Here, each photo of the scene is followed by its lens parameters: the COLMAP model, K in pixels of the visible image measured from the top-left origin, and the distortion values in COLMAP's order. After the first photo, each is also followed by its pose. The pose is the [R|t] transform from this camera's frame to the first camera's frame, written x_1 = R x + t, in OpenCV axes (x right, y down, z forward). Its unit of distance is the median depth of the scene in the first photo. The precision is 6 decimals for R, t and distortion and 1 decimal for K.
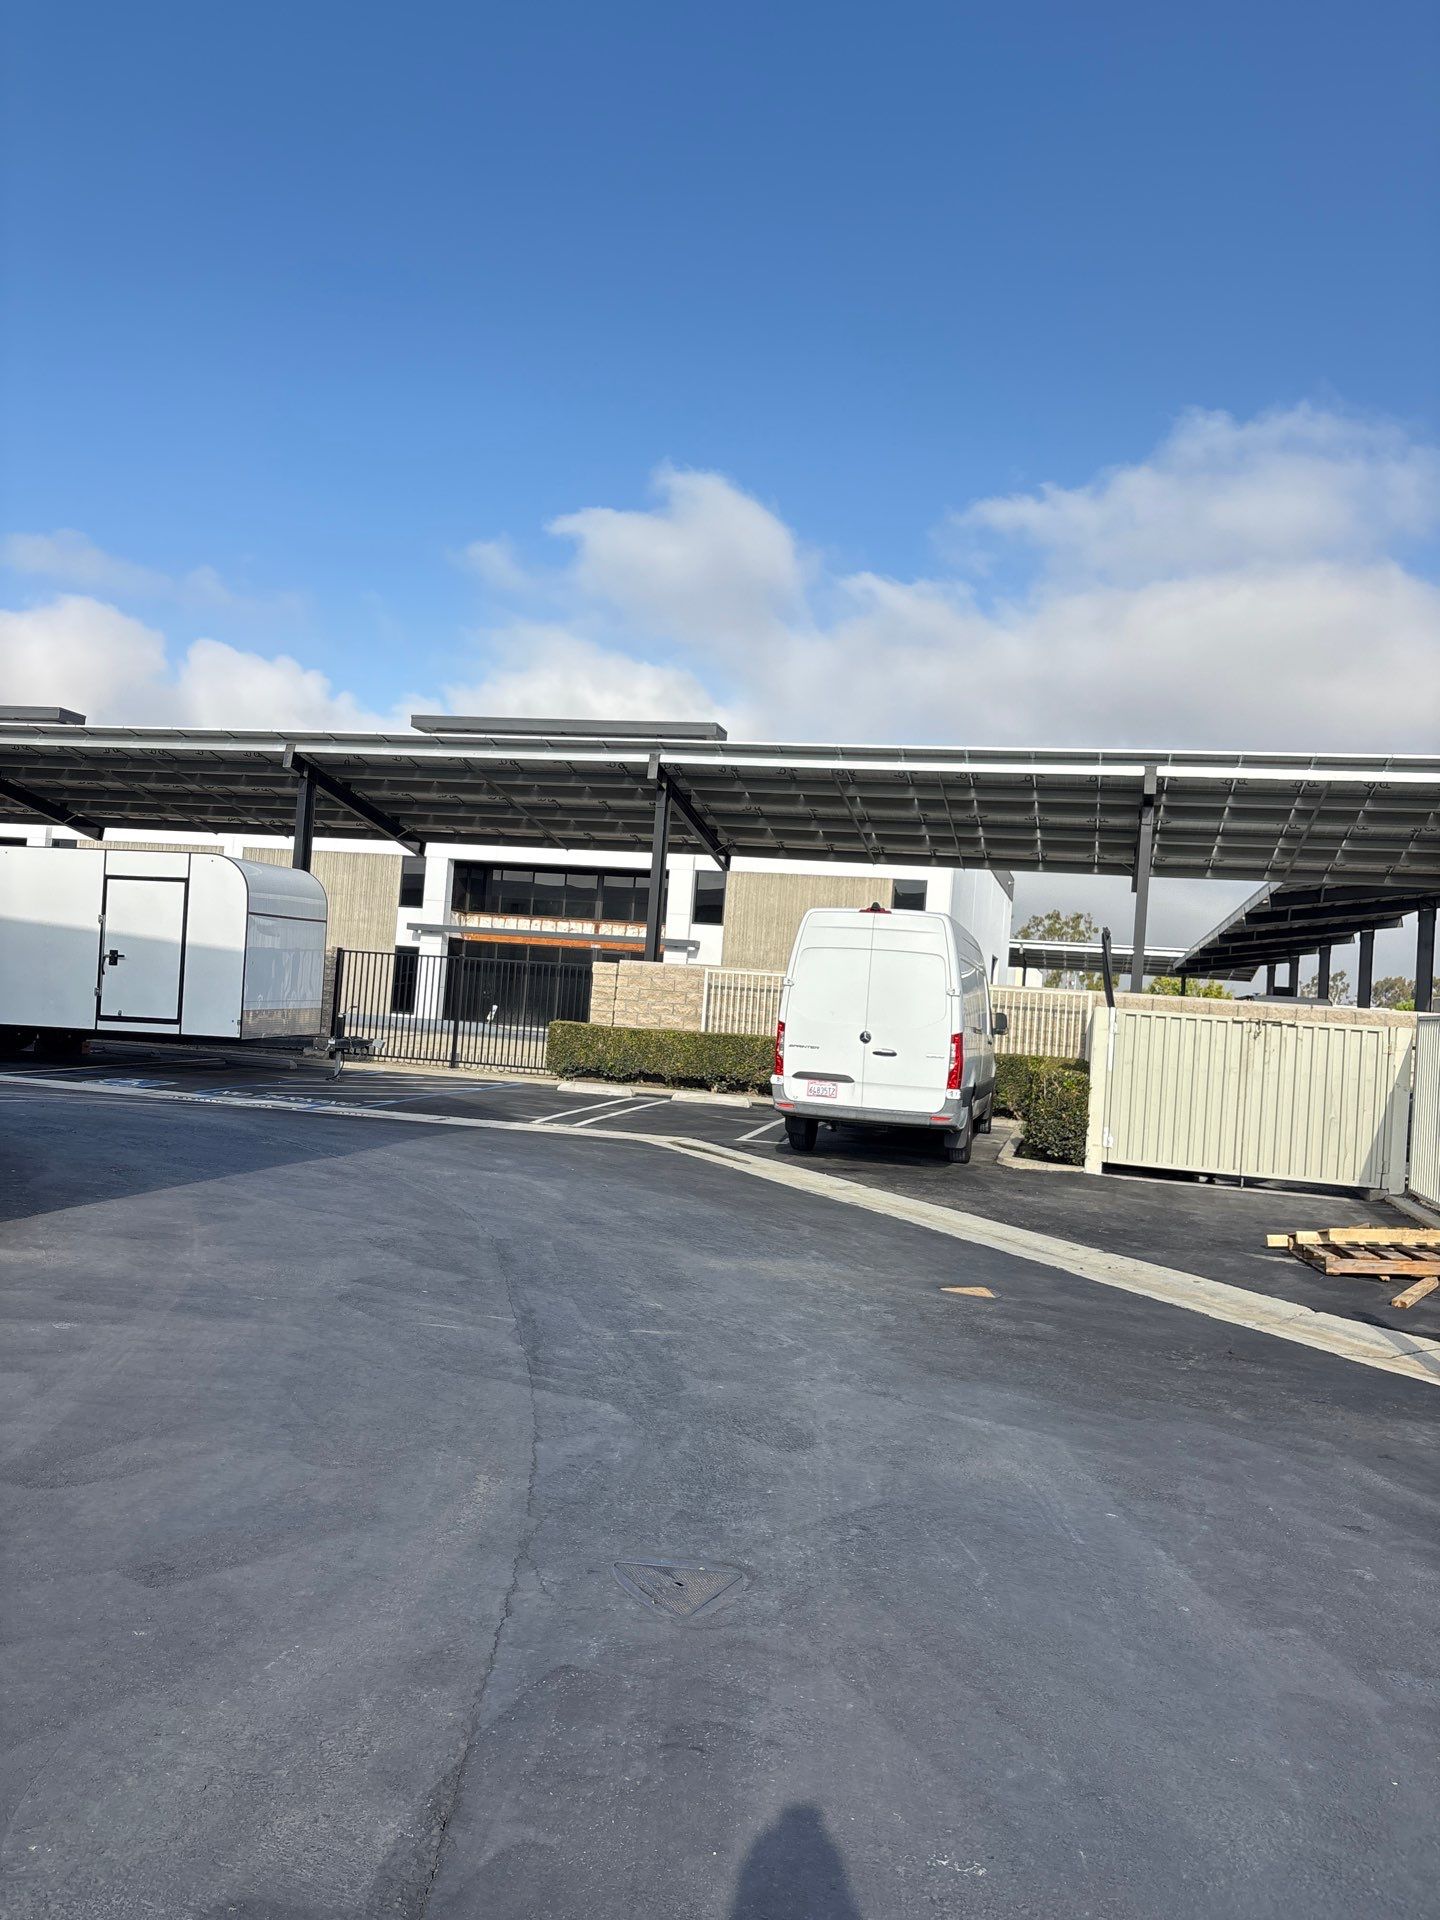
lens RADIAL K [[1407.5, 0, 718.3], [0, 1407.5, 954.7], [0, 0, 1]] dist [0.030409, -0.046811]
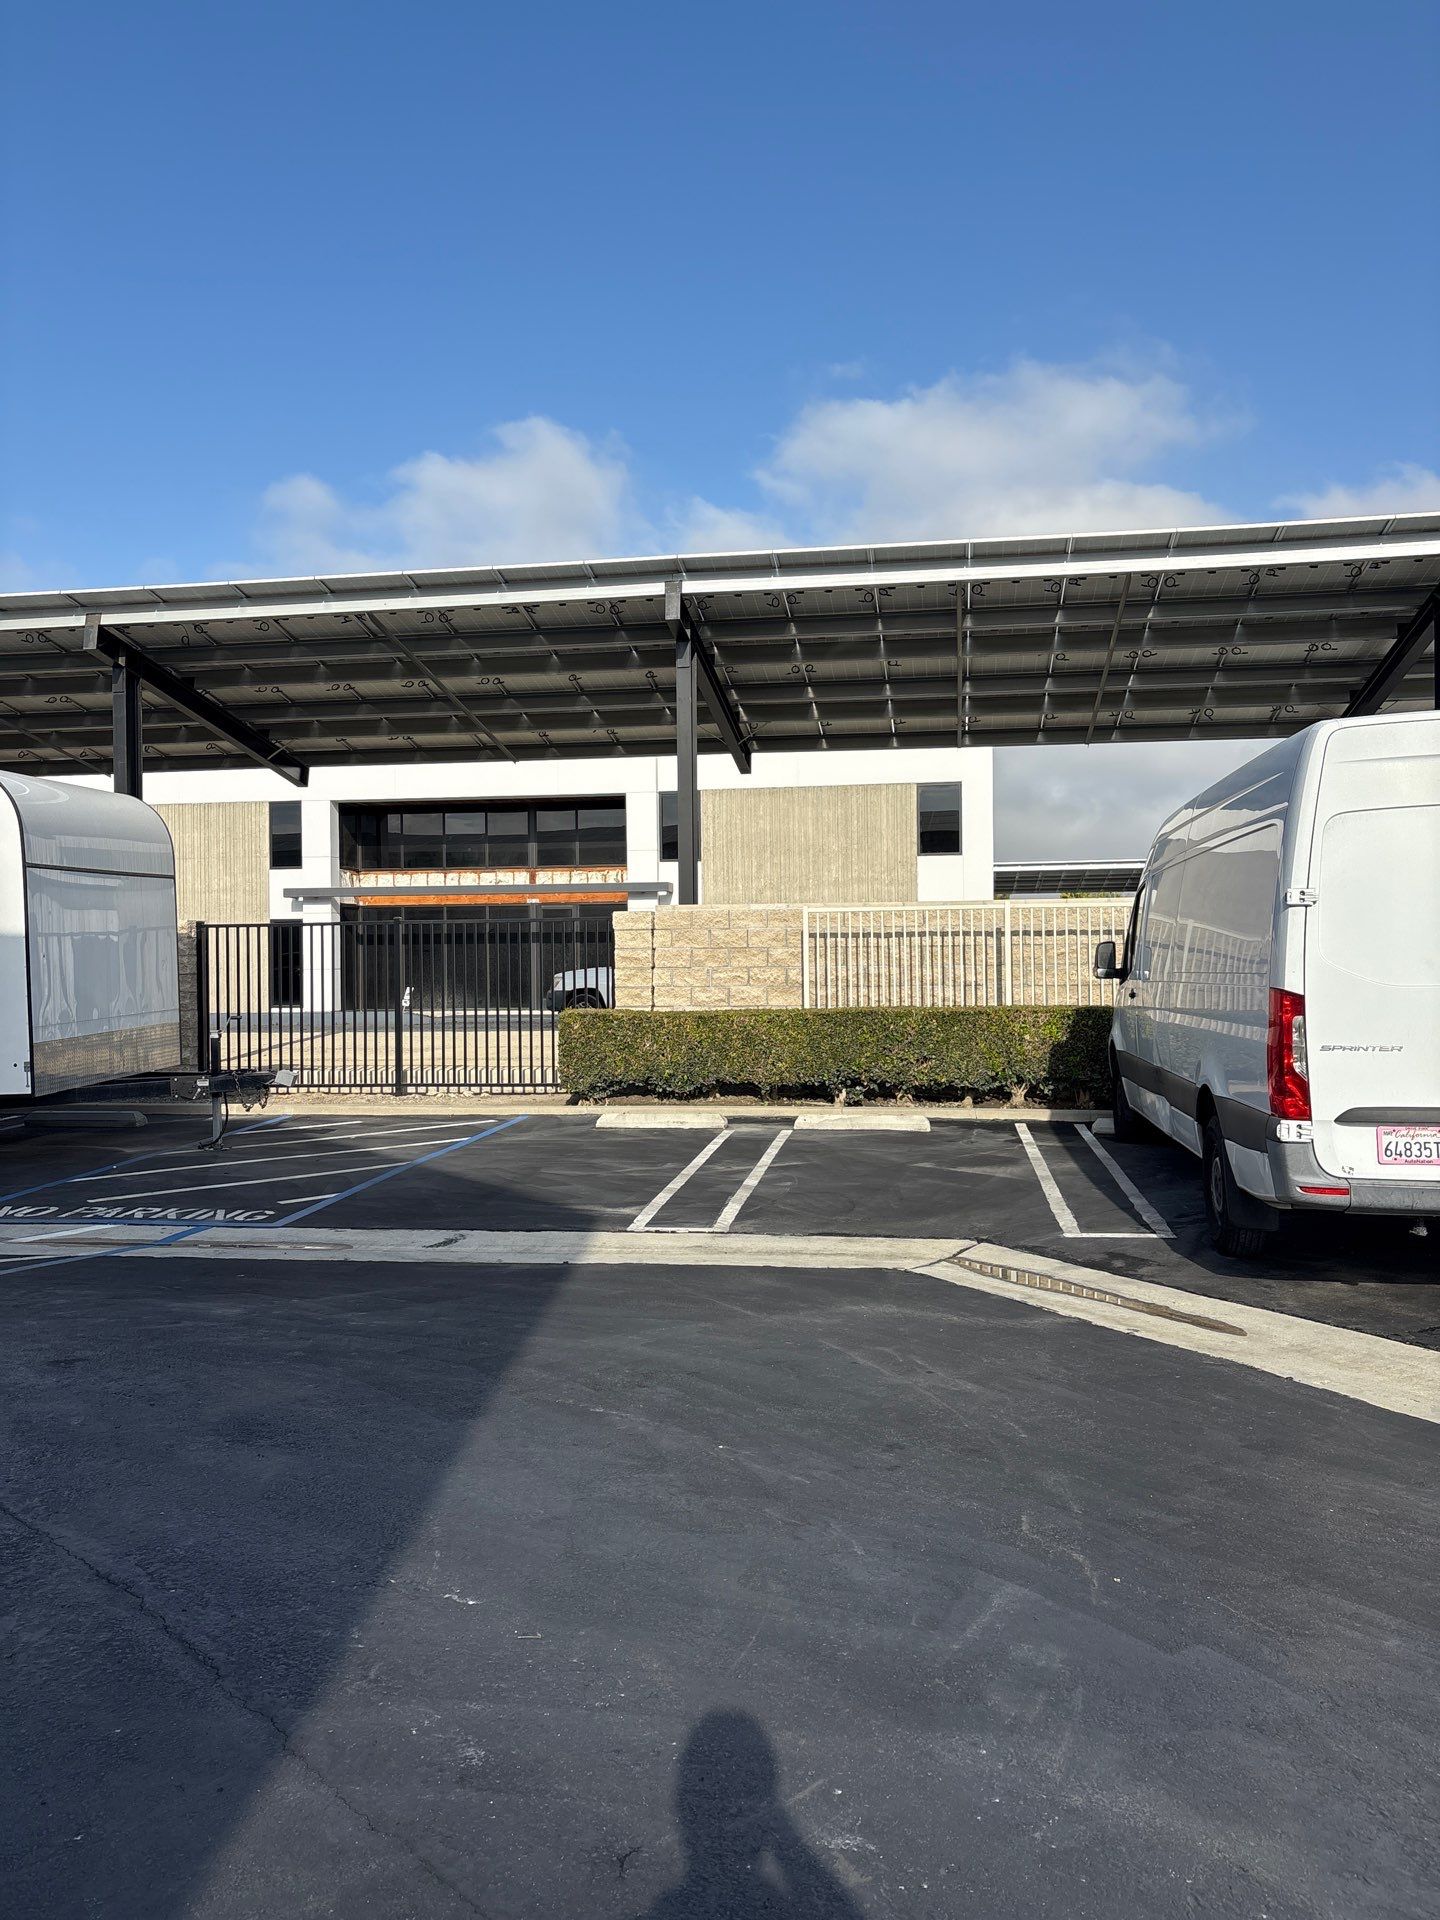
lens RADIAL K [[1407.5, 0, 704.8], [0, 1407.5, 956.4], [0, 0, 1]] dist [0.030409, -0.046811]
pose [[0.993199, -0.081417, 0.083225, -0.097812], [0.078423, 0.996171, 0.038644, 0.003734], [-0.086052, -0.031854, 0.995781, 0.351060]]
